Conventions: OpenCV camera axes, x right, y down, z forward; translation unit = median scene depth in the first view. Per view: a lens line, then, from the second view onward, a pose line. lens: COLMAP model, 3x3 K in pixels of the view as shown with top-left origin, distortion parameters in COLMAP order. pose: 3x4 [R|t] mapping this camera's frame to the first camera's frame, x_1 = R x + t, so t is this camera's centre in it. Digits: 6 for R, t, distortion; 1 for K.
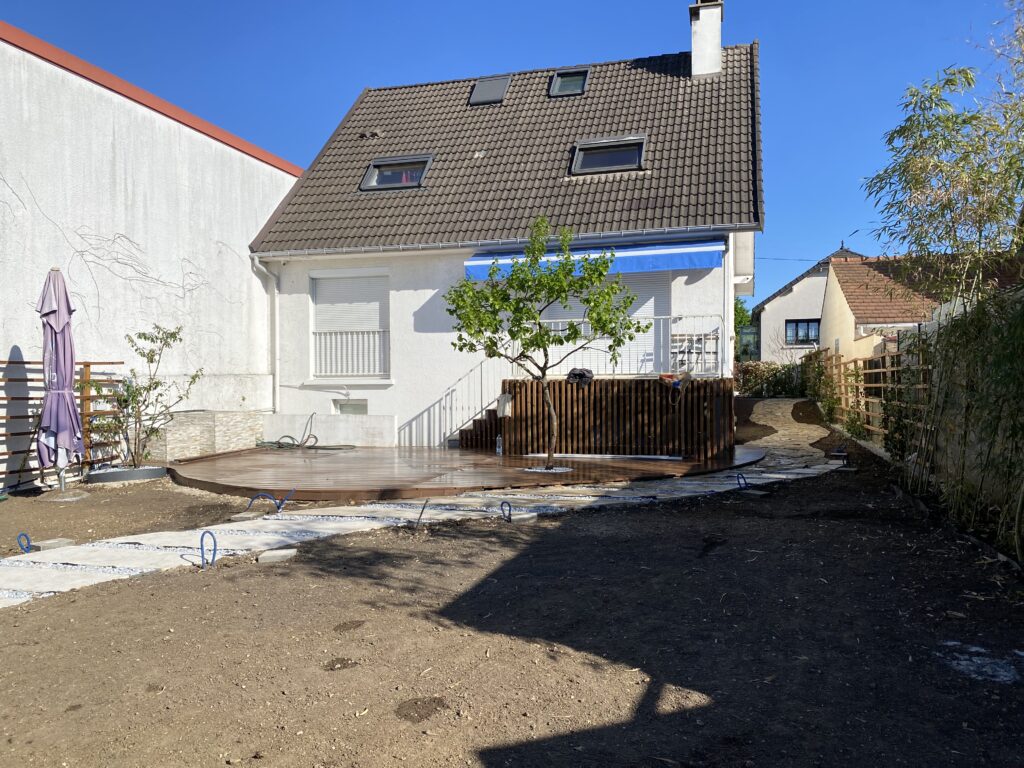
lens RADIAL K [[778.3, 0, 512.0], [0, 778.3, 384.0], [0, 0, 1]] dist [0.006802, -0.003953]
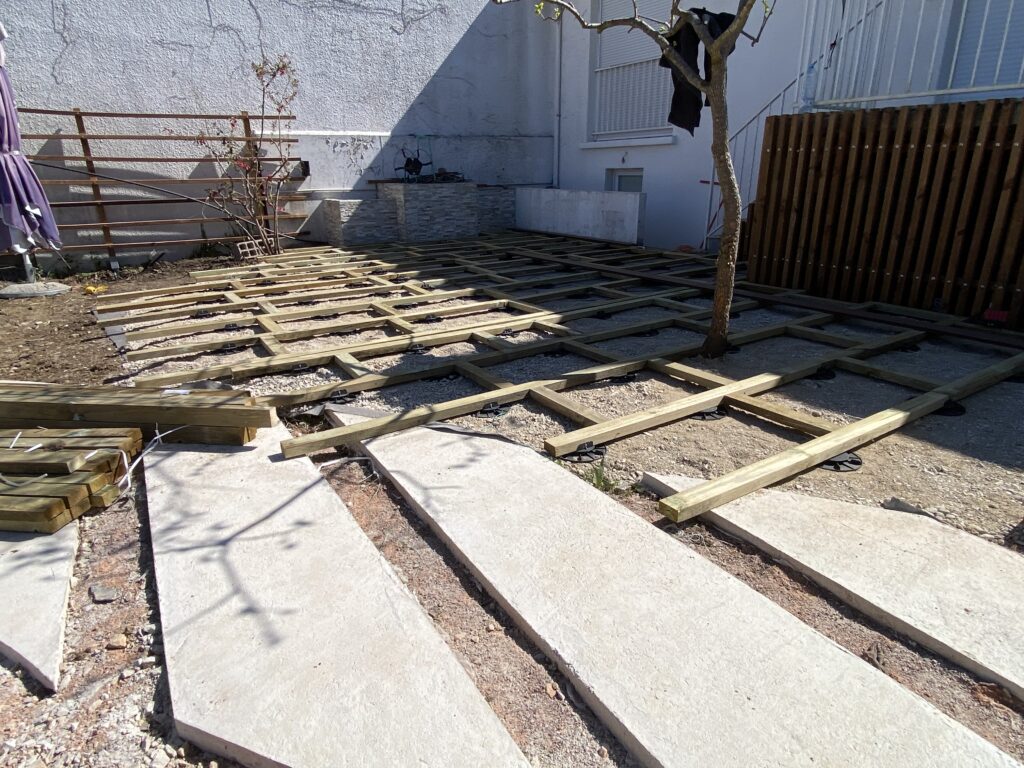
lens RADIAL K [[615.4, 0, 512.0], [0, 615.4, 384.0], [0, 0, 1]] dist [0.016128, -0.001166]
pose [[0.758804, 0.212032, -0.615840, 0.113773], [0.005695, 0.943332, 0.331803, 0.018380], [0.651294, -0.255280, 0.714596, 0.491157]]
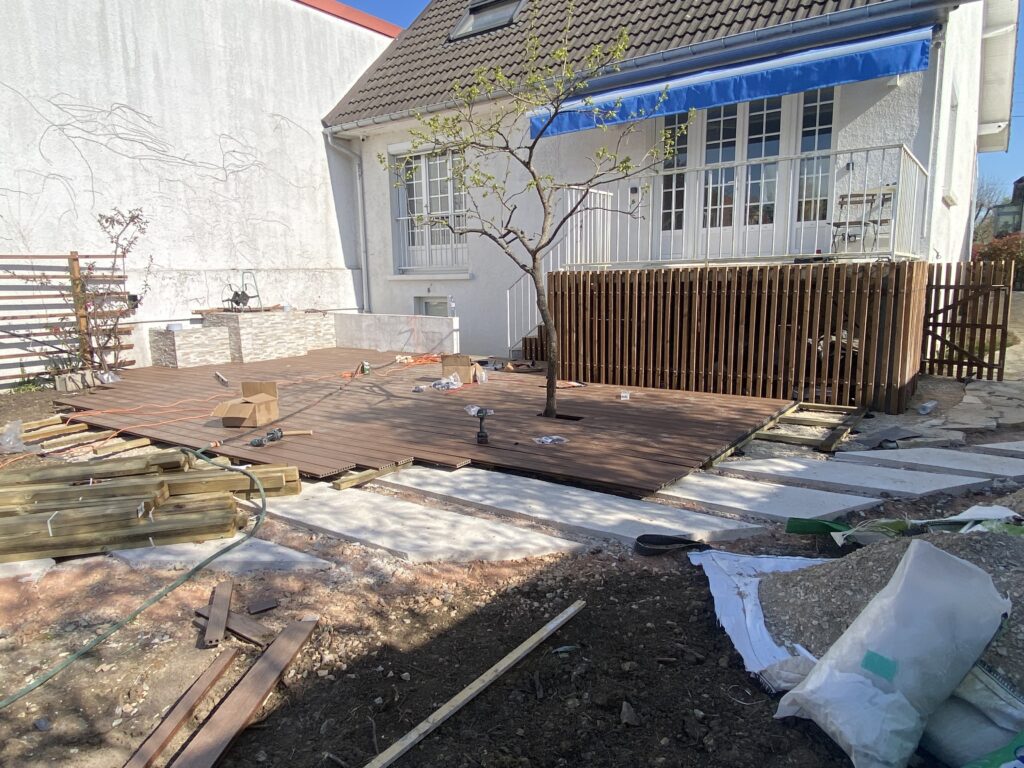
lens RADIAL K [[652.7, 0, 512.0], [0, 652.7, 384.0], [0, 0, 1]] dist [0.062537, -0.072797]
pose [[0.940766, 0.045573, -0.335979, 0.135084], [0.008799, 0.987311, 0.158557, 0.000856], [0.338941, -0.152121, 0.928428, 0.350866]]
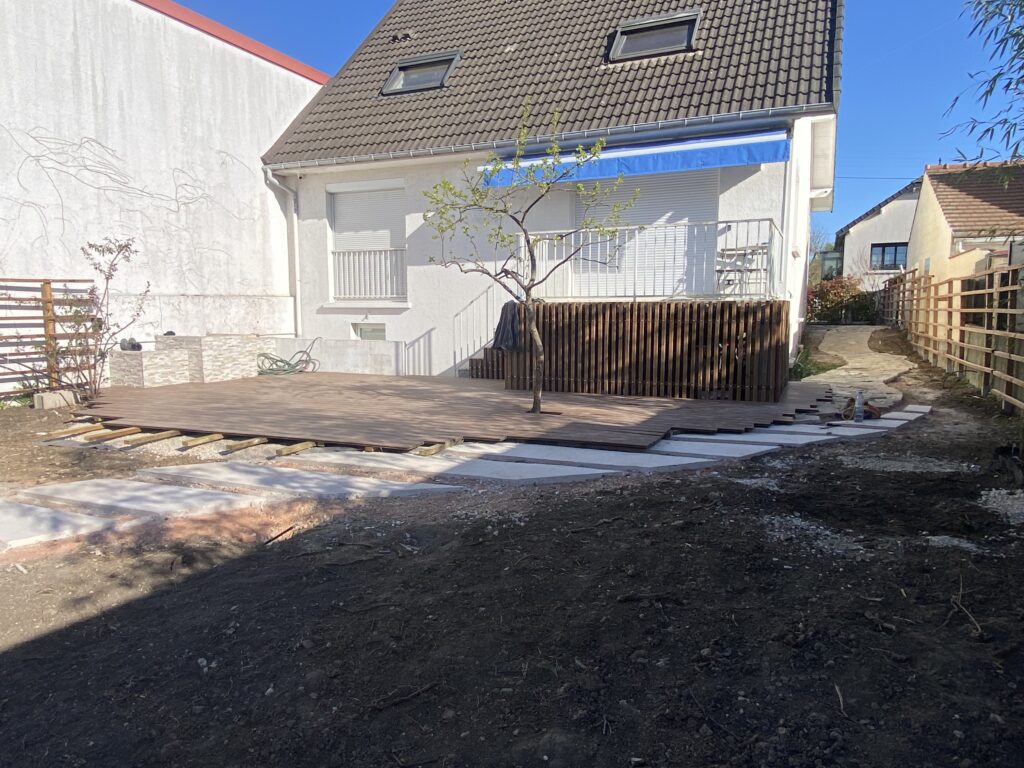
lens RADIAL K [[686.1, 0, 512.0], [0, 686.1, 384.0], [0, 0, 1]] dist [0.057954, -0.074732]
pose [[0.990416, 0.020373, -0.136603, 0.084311], [-0.005782, 0.994310, 0.106370, 0.003198], [0.137993, -0.104561, 0.984898, 0.201759]]
